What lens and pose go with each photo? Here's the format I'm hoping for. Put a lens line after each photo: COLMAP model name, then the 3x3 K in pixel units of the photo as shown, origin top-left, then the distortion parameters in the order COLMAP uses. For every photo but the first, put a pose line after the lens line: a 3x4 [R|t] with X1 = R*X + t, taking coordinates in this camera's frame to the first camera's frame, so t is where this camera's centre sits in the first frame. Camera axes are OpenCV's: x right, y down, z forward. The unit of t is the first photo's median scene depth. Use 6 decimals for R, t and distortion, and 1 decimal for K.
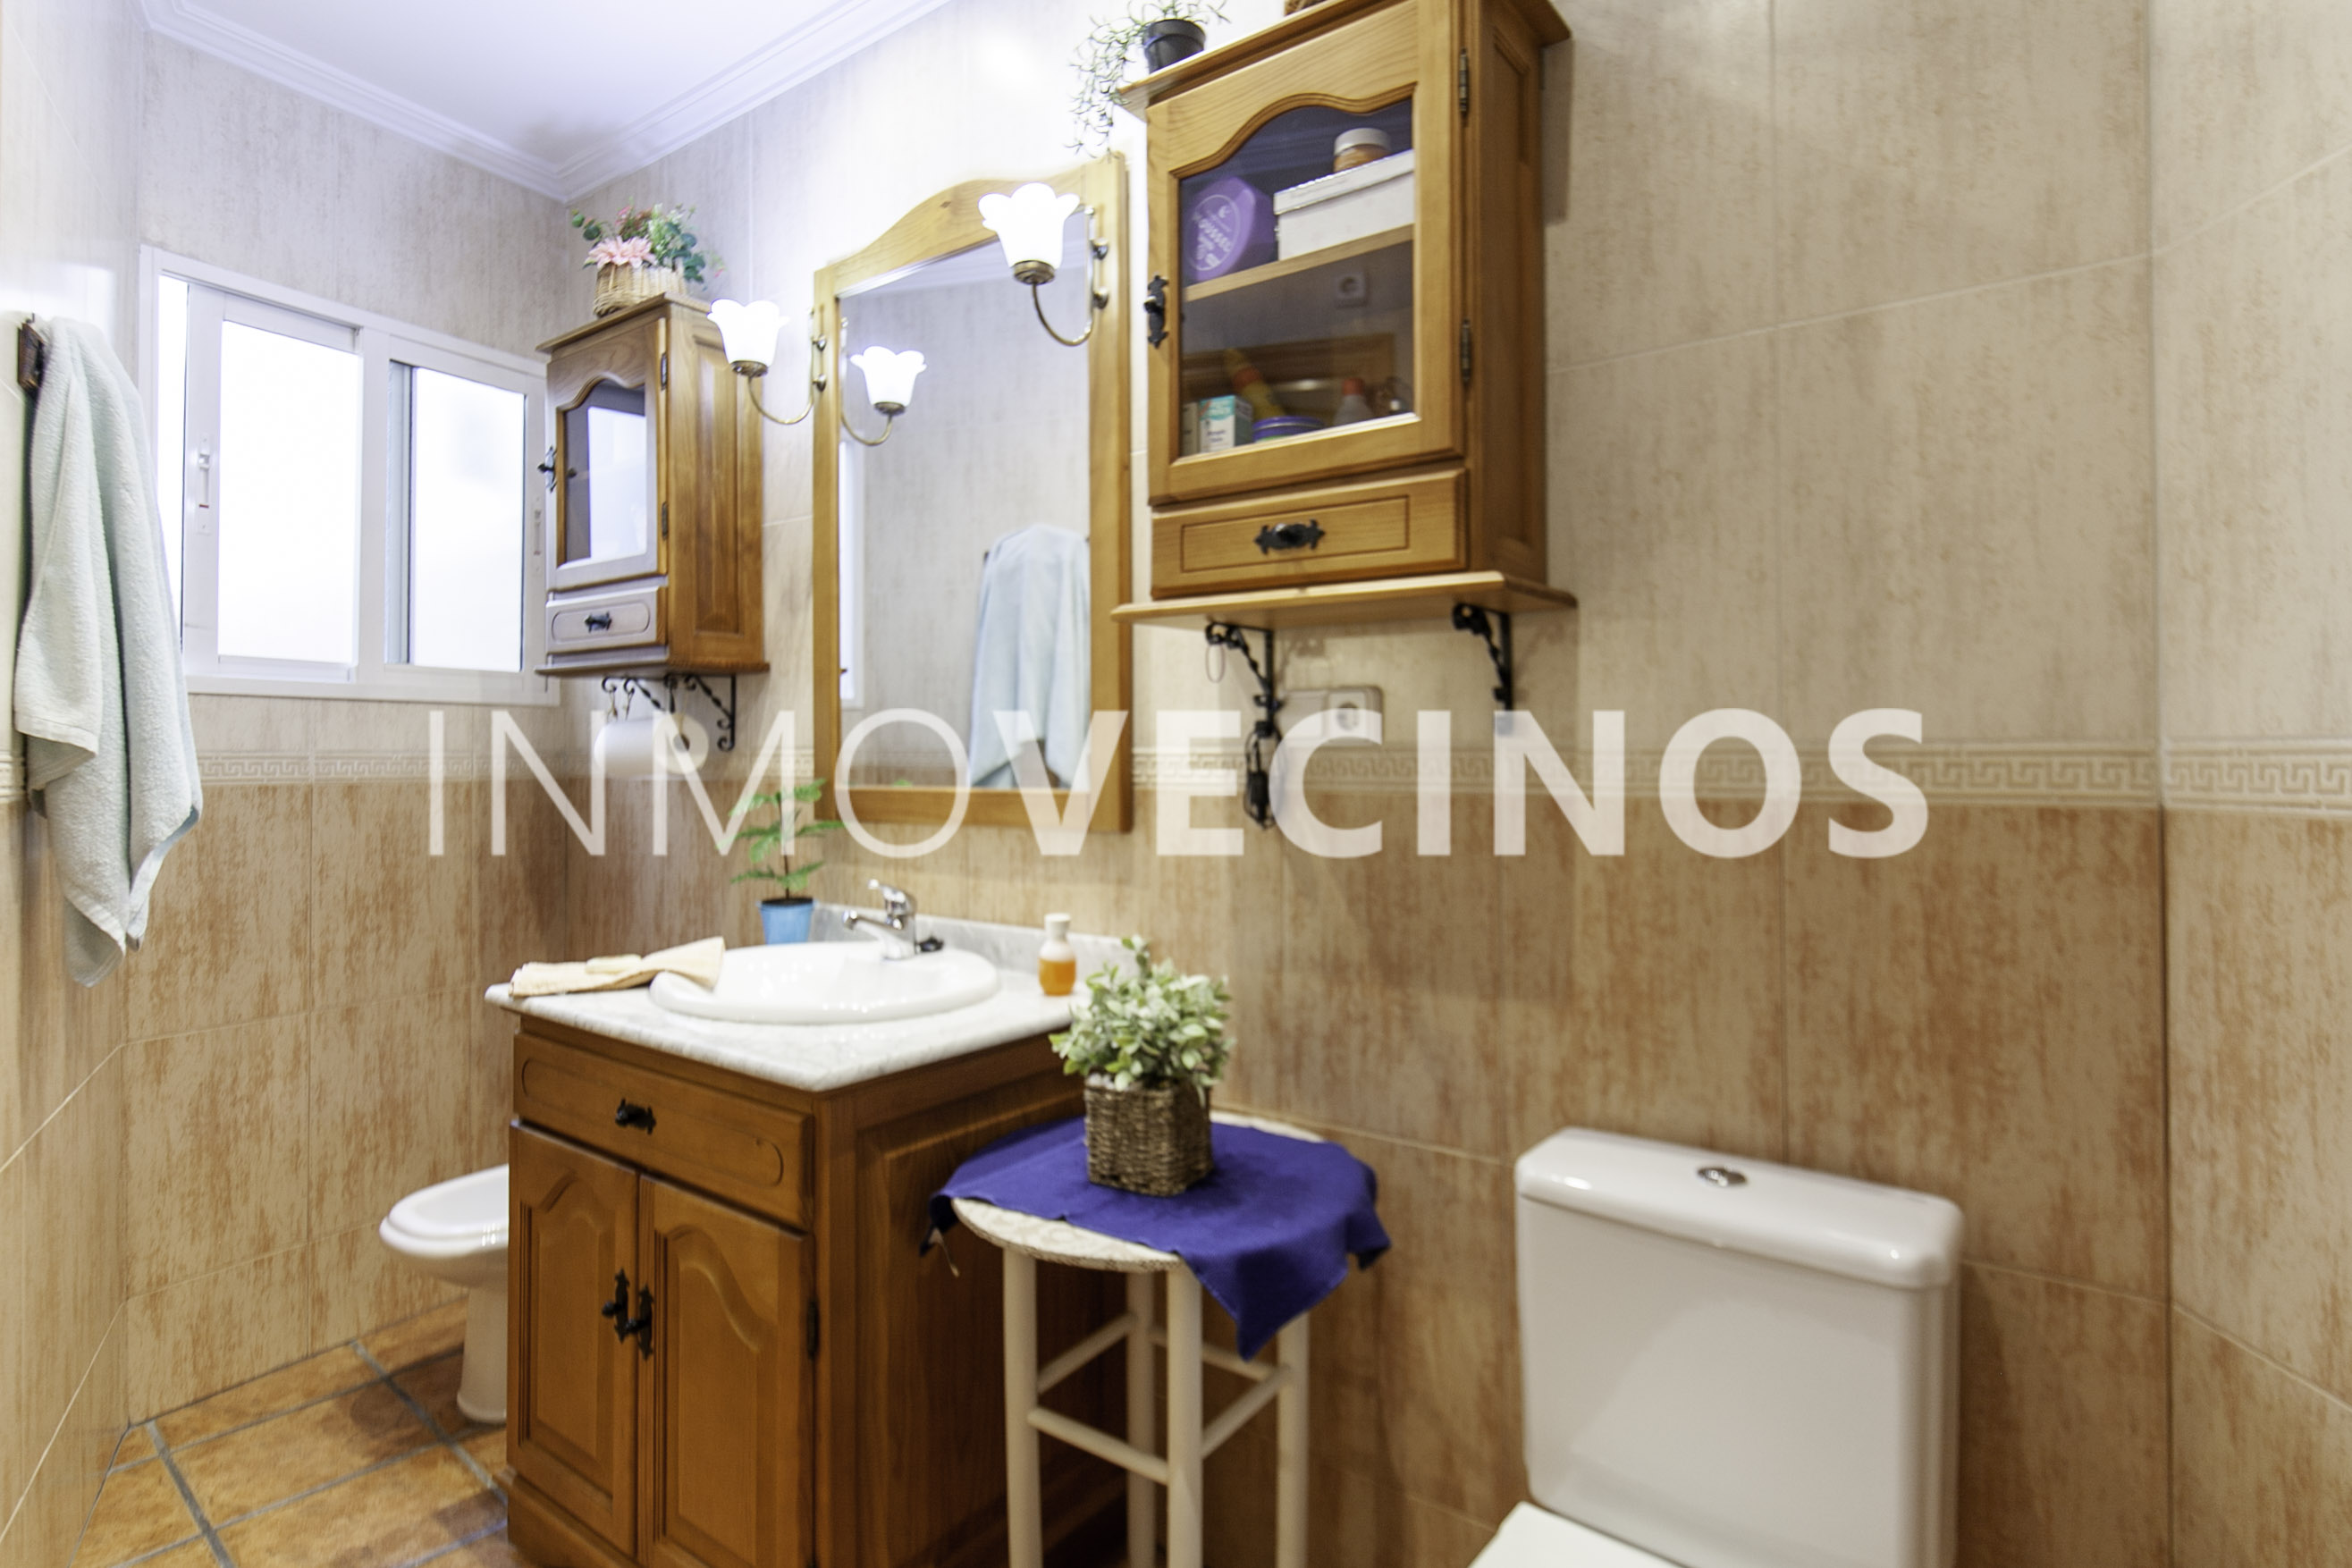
lens RADIAL K [[1160.9, 0, 1179.8], [0, 1160.9, 736.9], [0, 0, 1]] dist [-0.001221, -0.000202]
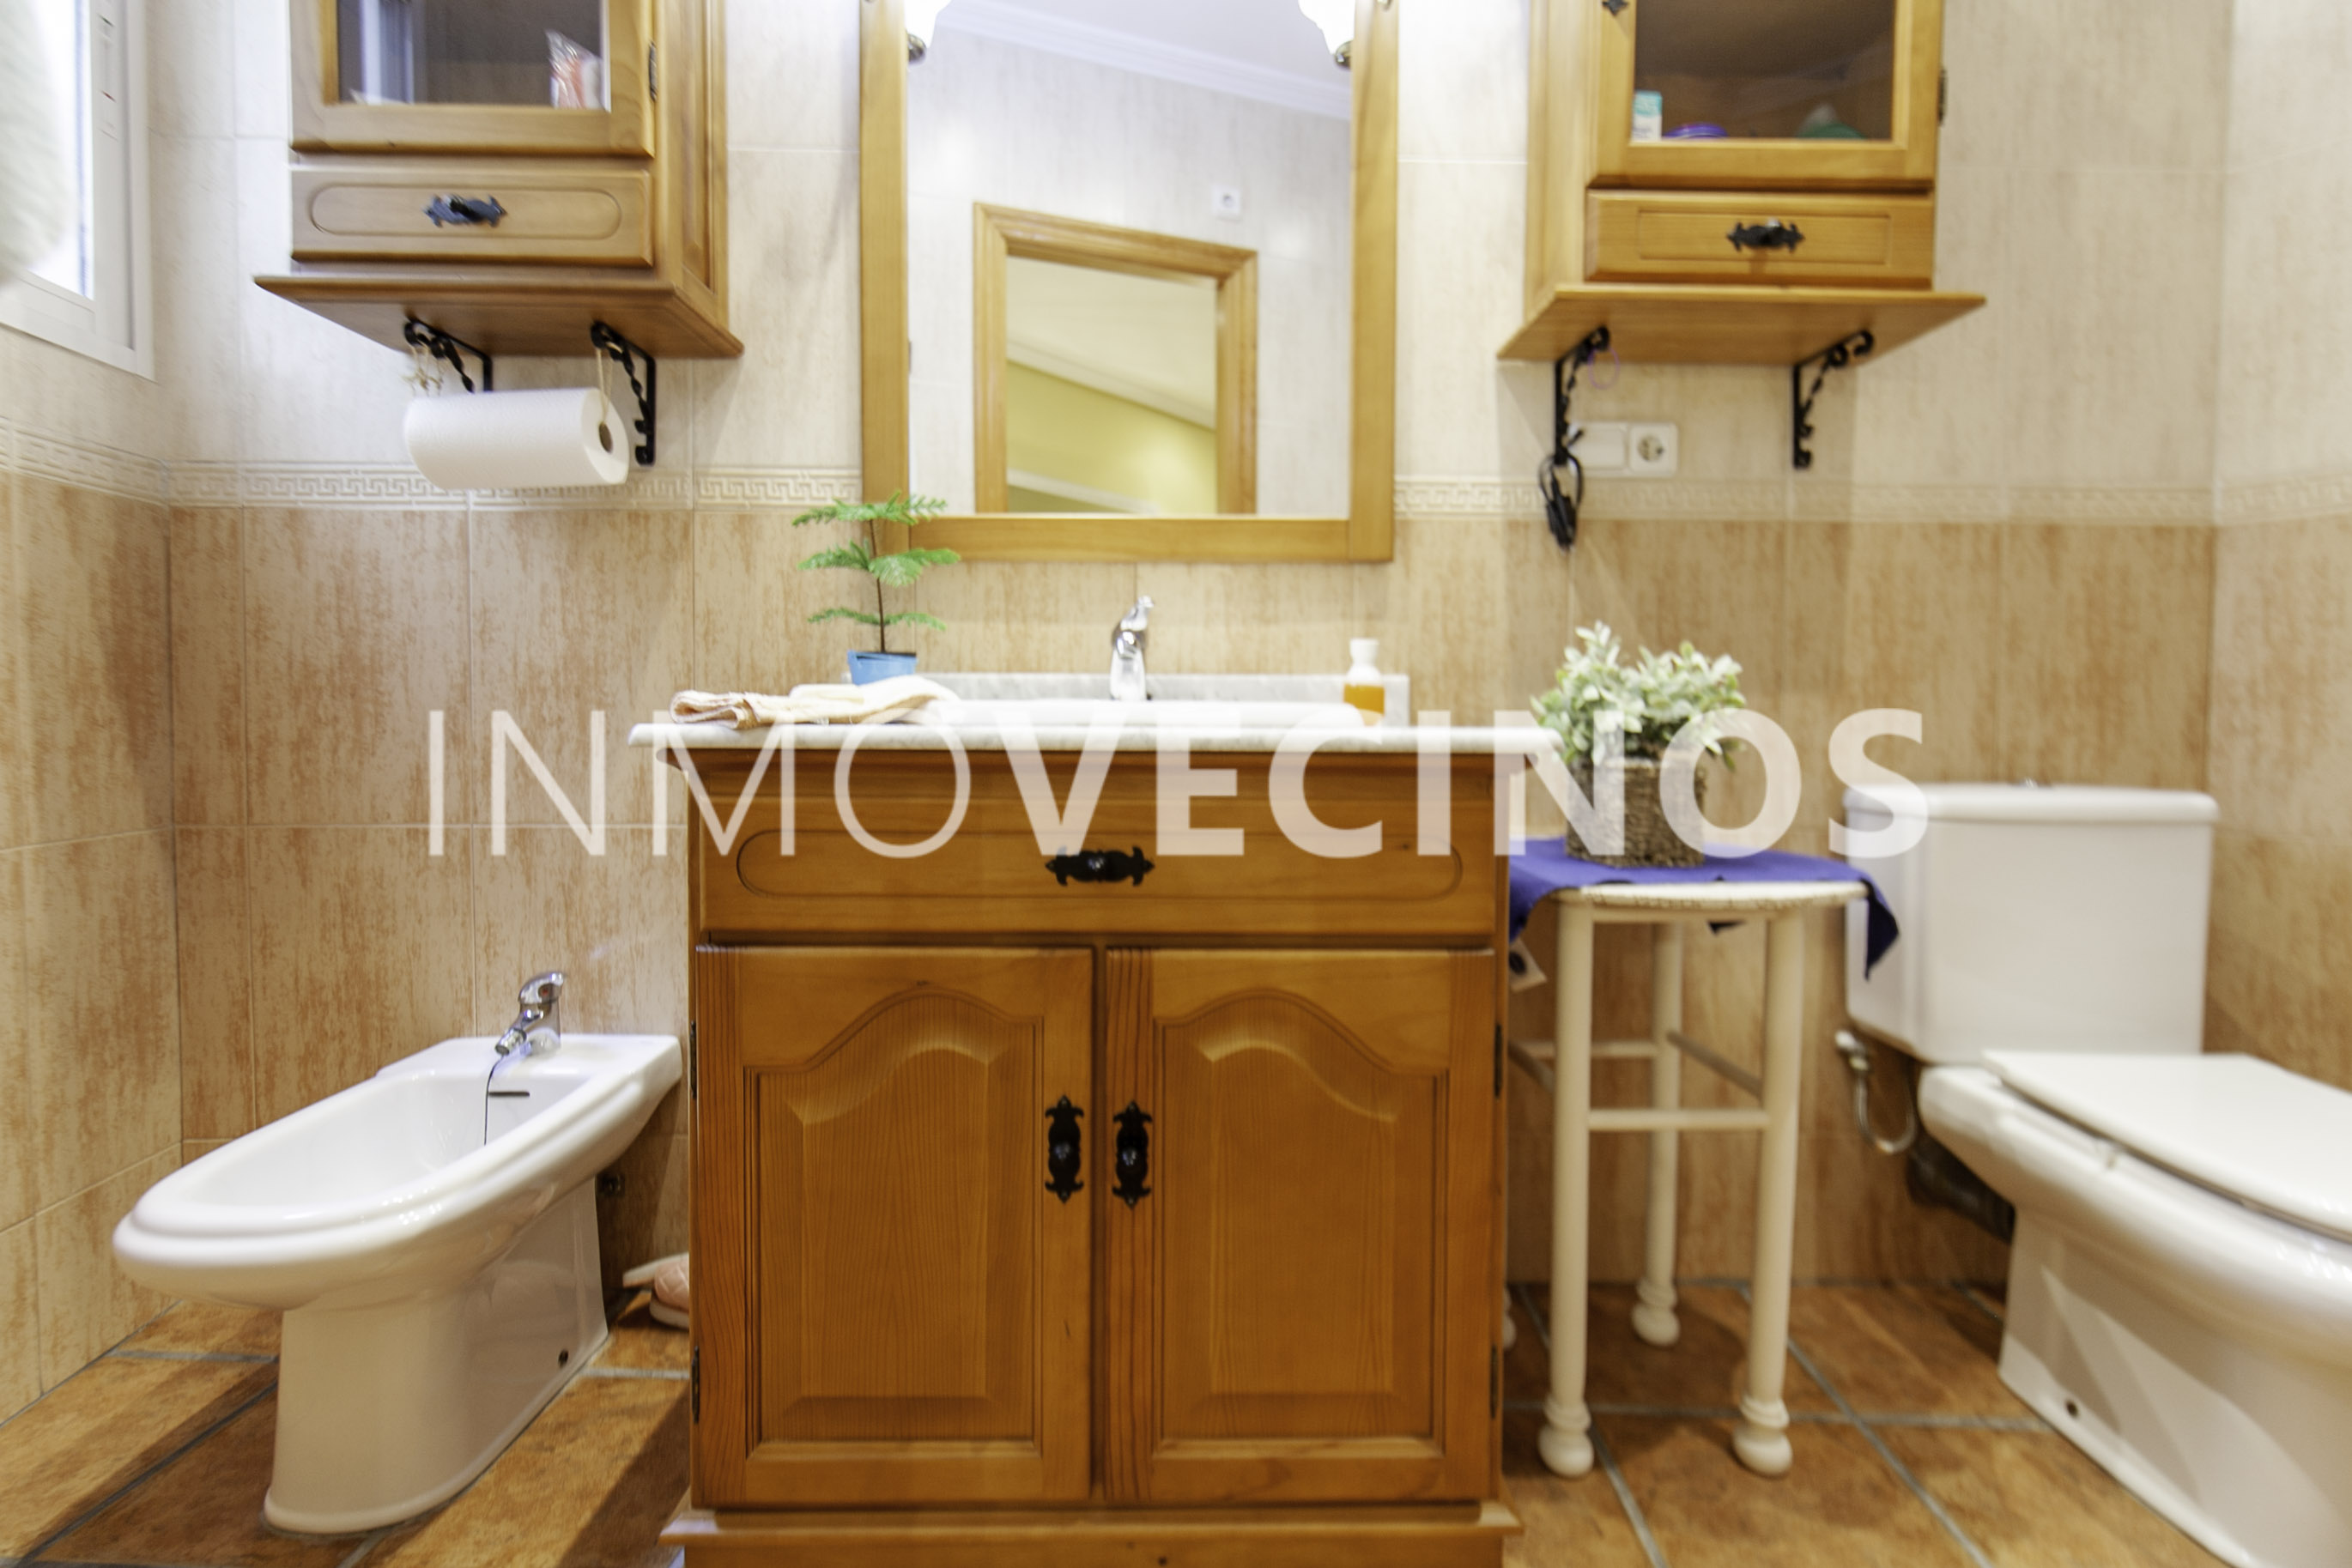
lens RADIAL K [[1031.4, 0, 1176.6], [0, 1031.4, 742.5], [0, 0, 1]] dist [-0.000195, -0.000697]
pose [[0.799941, -0.009184, 0.600008, -0.896925], [-0.018564, 0.999026, 0.040042, 0.257537], [-0.599791, -0.043170, 0.798991, 0.553012]]
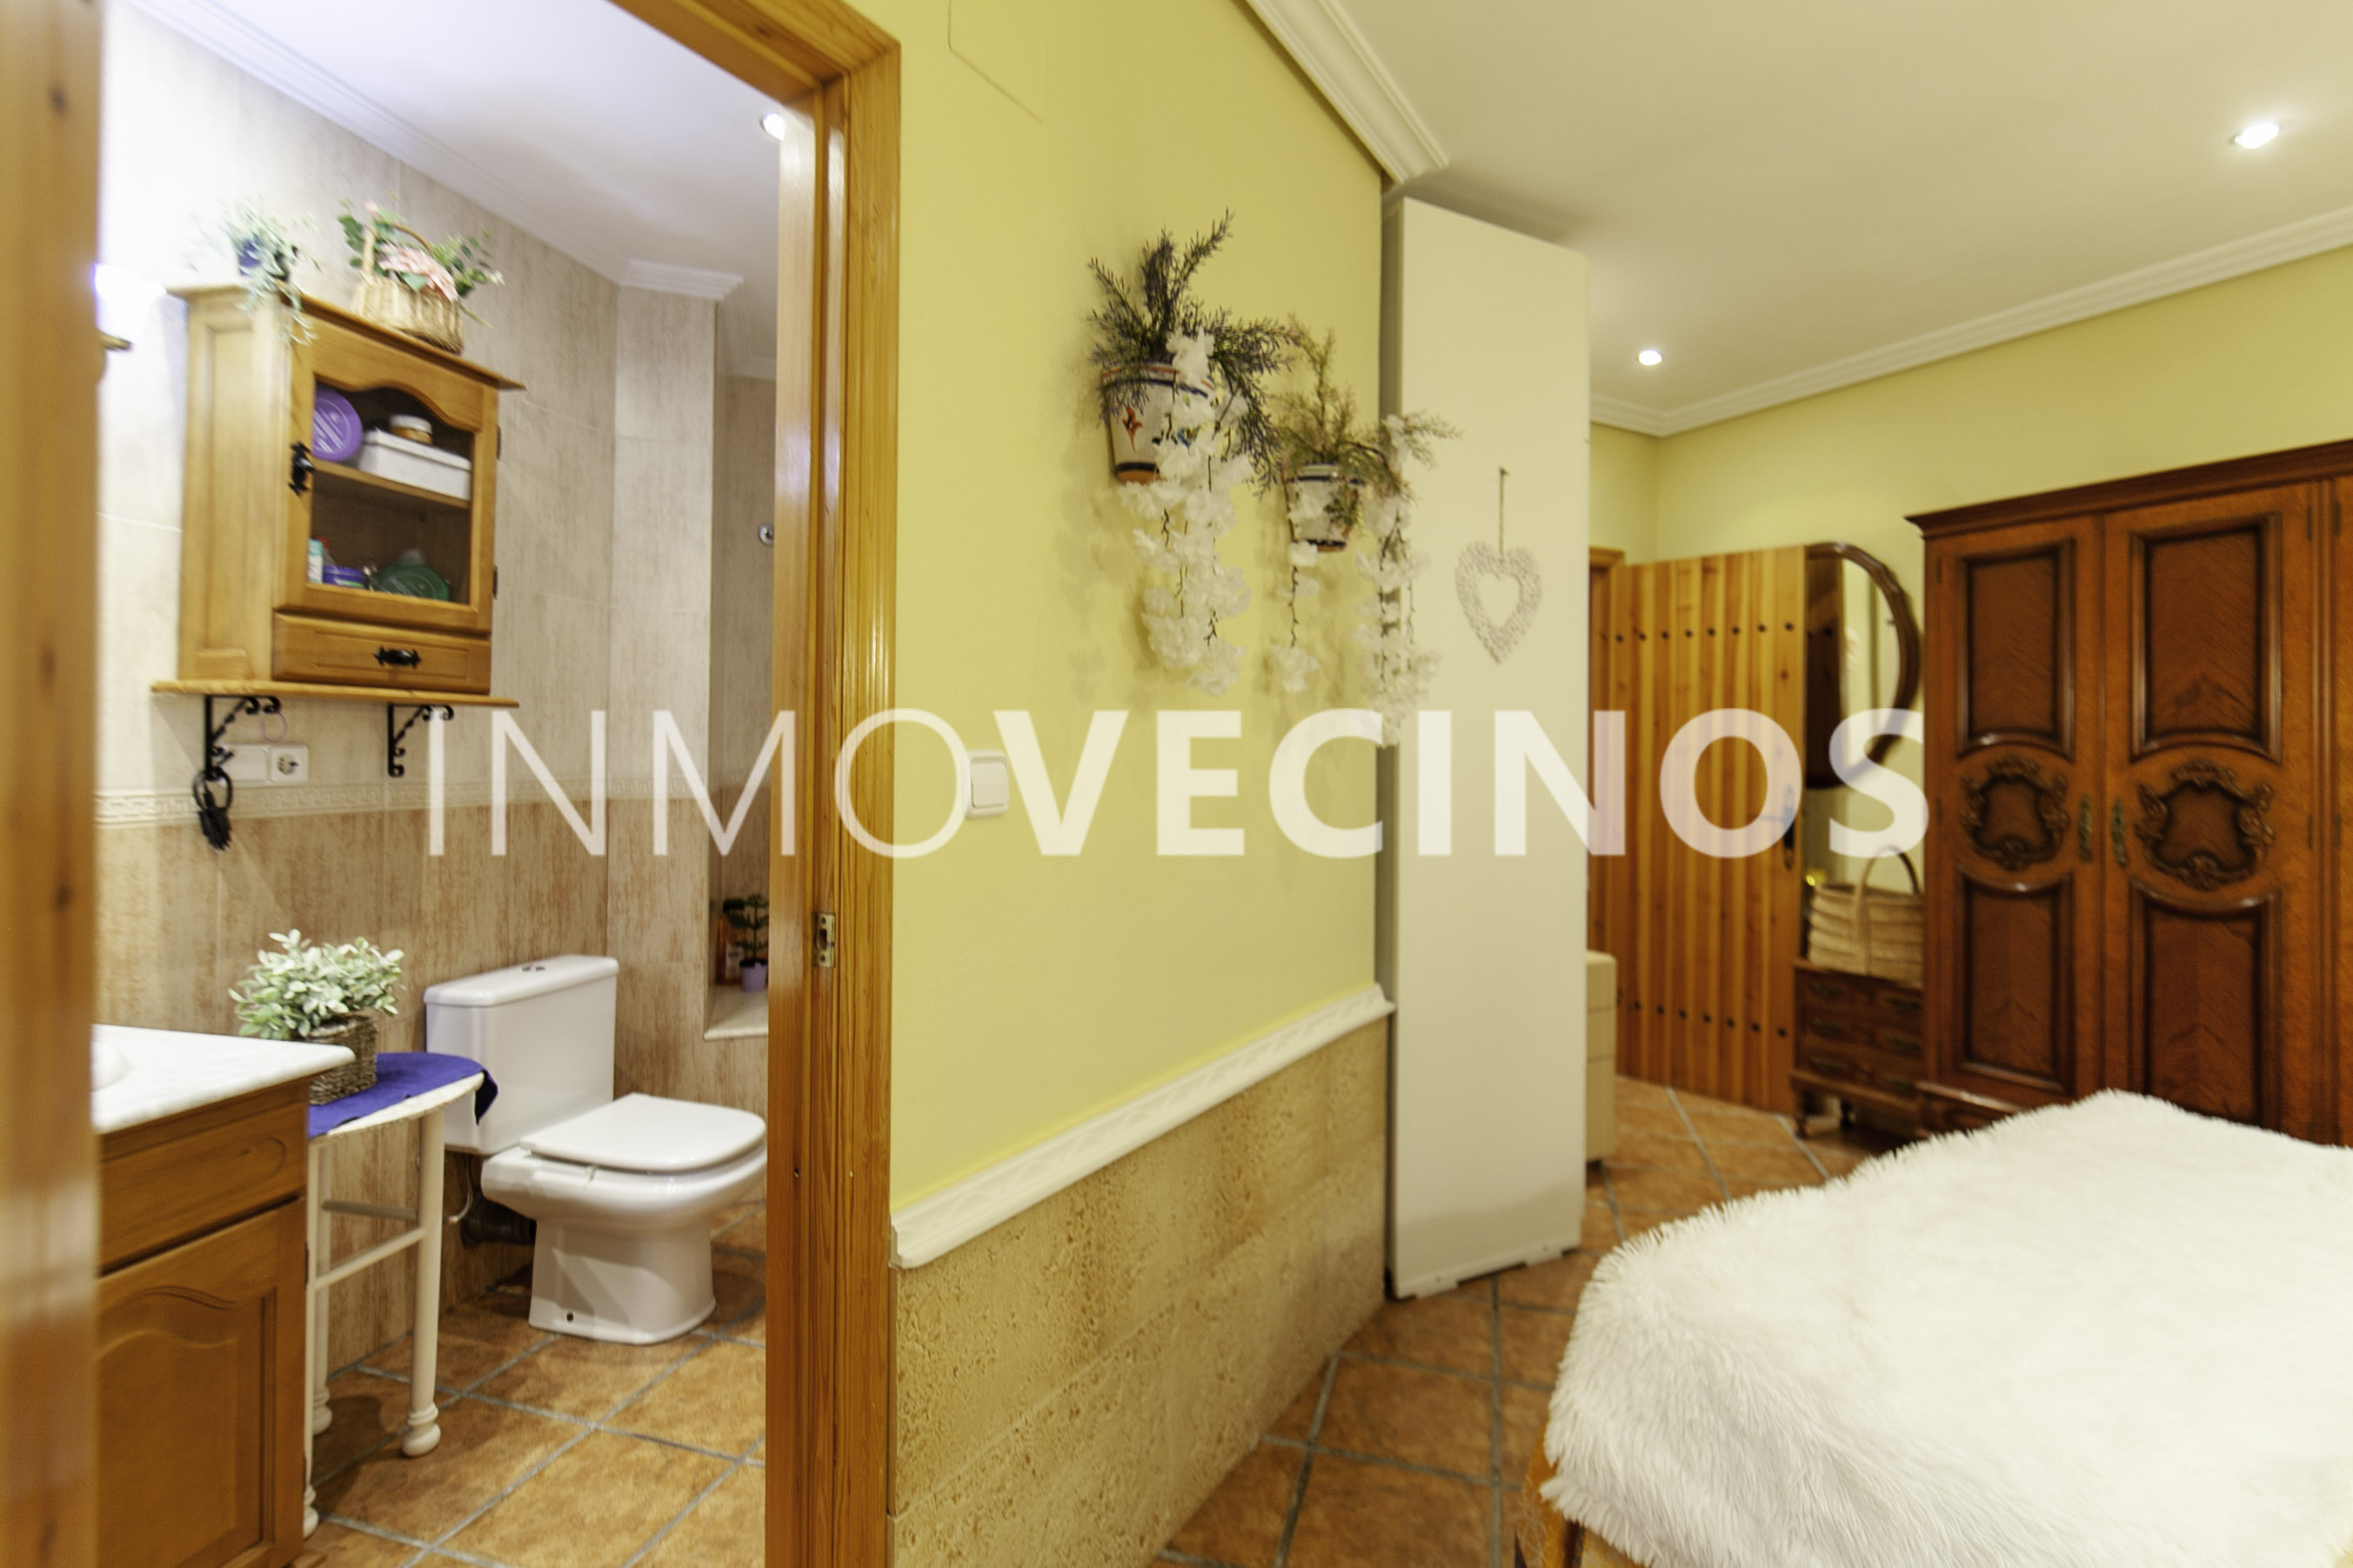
lens RADIAL K [[1080.3, 0, 1177.8], [0, 1080.3, 738.2], [0, 0, 1]] dist [-0.000584, -0.000307]
pose [[-0.392882, 0.003683, 0.919581, -1.711523], [-0.026818, 0.999521, -0.015461, -0.066237], [-0.919198, -0.030735, -0.392595, 0.588901]]
